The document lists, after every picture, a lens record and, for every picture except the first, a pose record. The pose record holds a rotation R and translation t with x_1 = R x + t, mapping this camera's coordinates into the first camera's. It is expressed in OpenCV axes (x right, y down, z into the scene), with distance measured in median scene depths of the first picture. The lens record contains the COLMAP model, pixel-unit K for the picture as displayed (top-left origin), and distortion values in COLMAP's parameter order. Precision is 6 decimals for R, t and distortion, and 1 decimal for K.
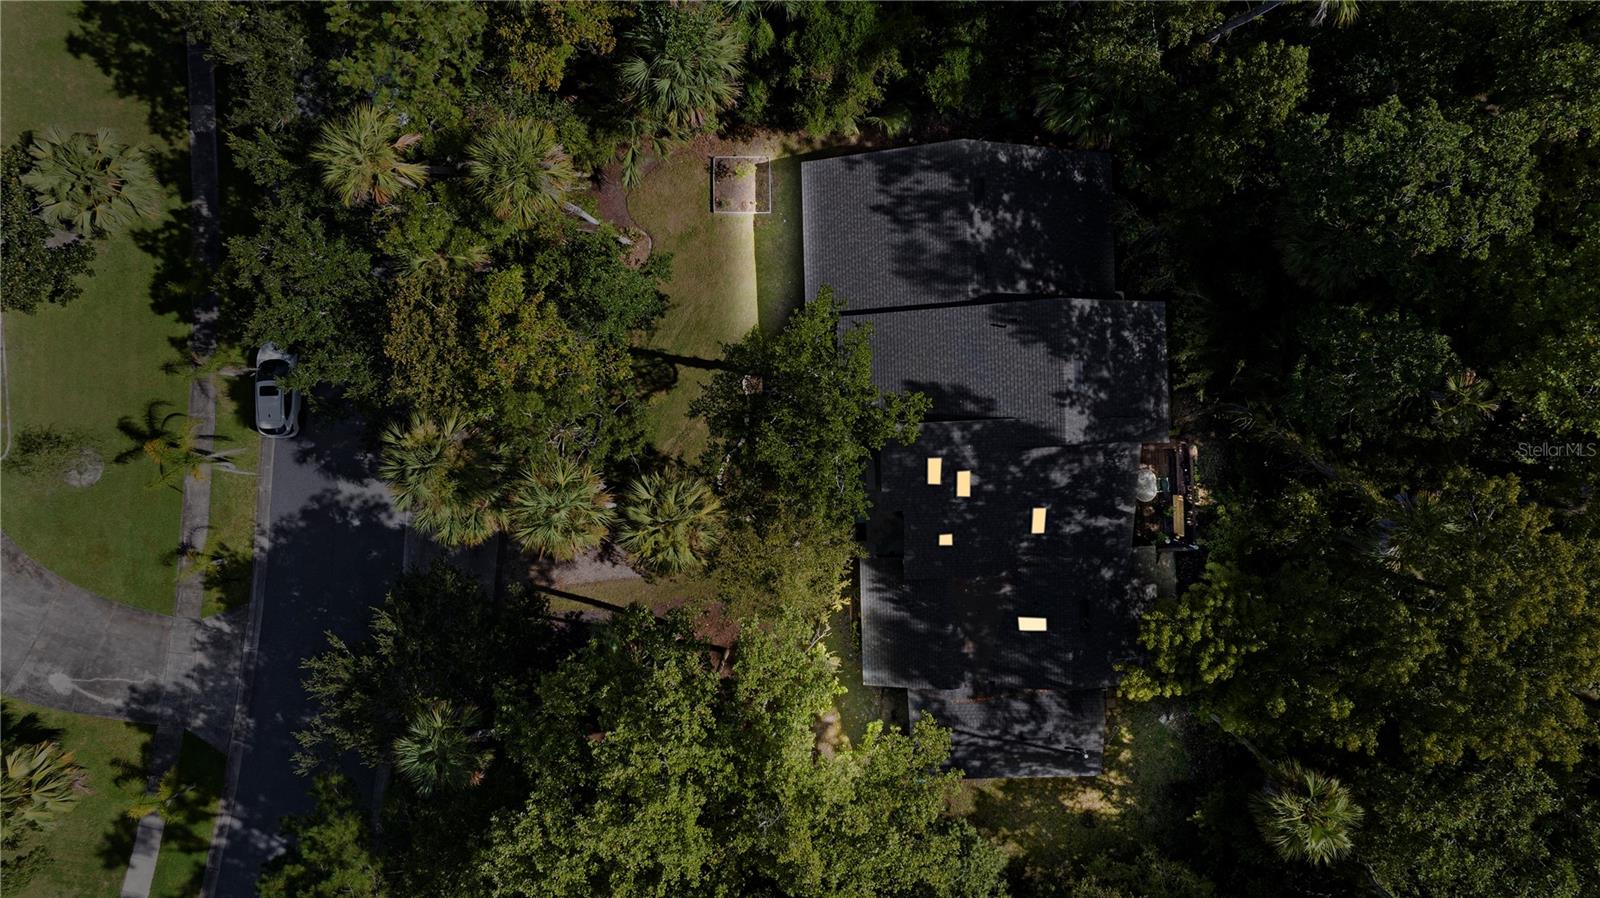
lens RADIAL K [[1120.2, 0, 803.8], [0, 1120.2, 450.3], [0, 0, 1]] dist [-0.062917, 0.060412]
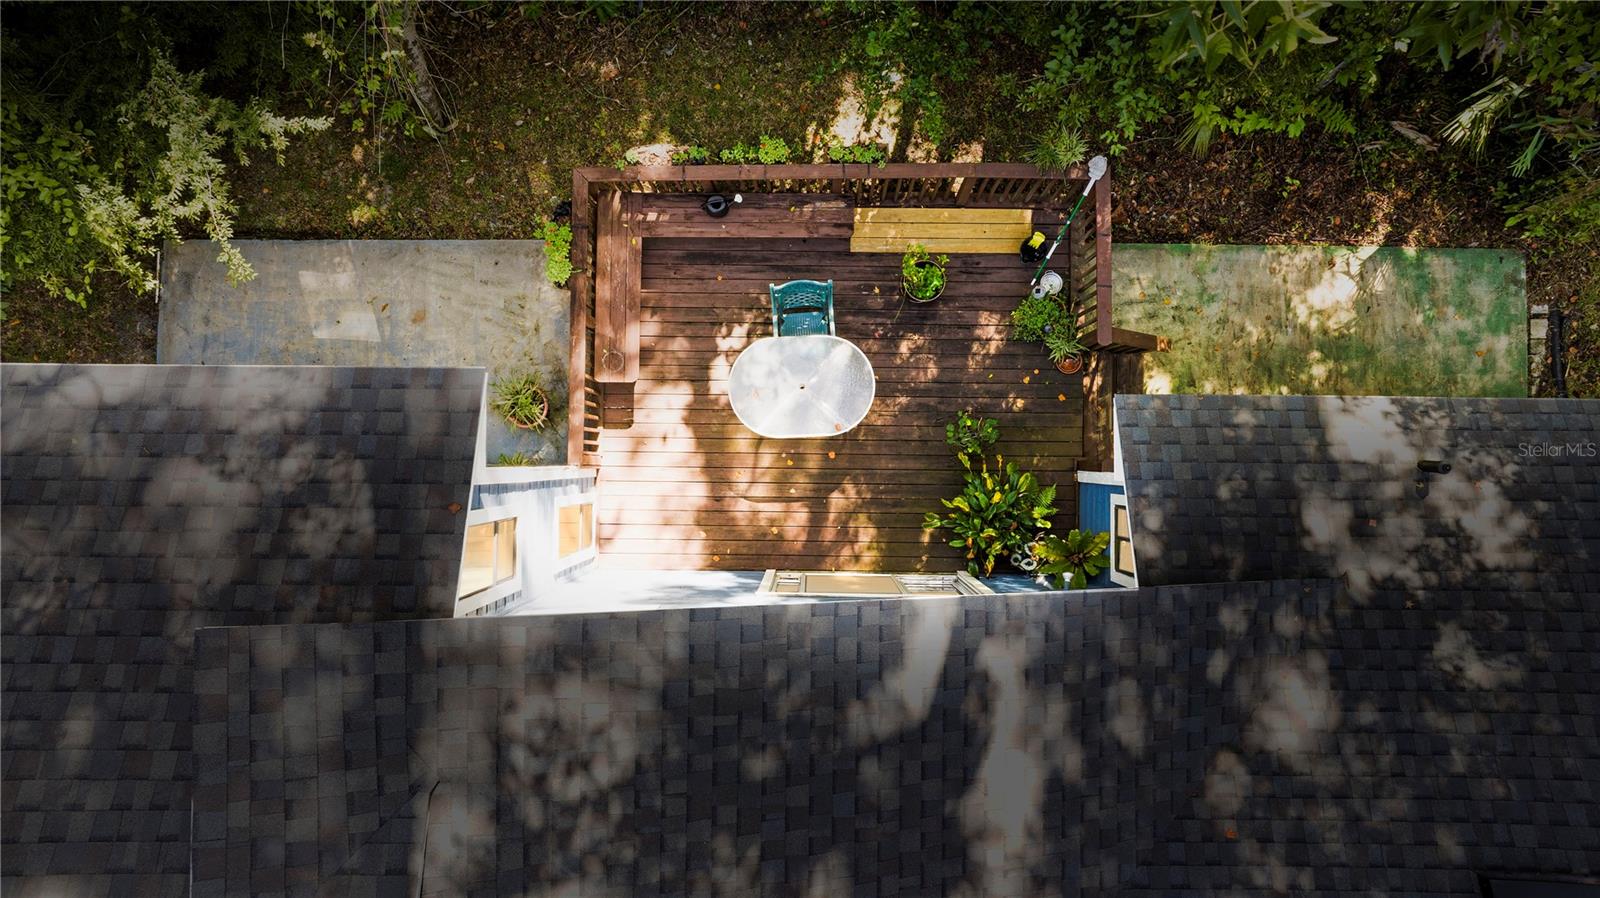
lens RADIAL K [[1120.2, 0, 803.8], [0, 1120.2, 450.3], [0, 0, 1]] dist [-0.062917, 0.060412]
pose [[0.046306, -0.997280, 0.057345, 0.277588], [0.998923, 0.046397, 0.000251, 0.032101], [-0.002911, 0.057272, 0.998354, 0.774630]]
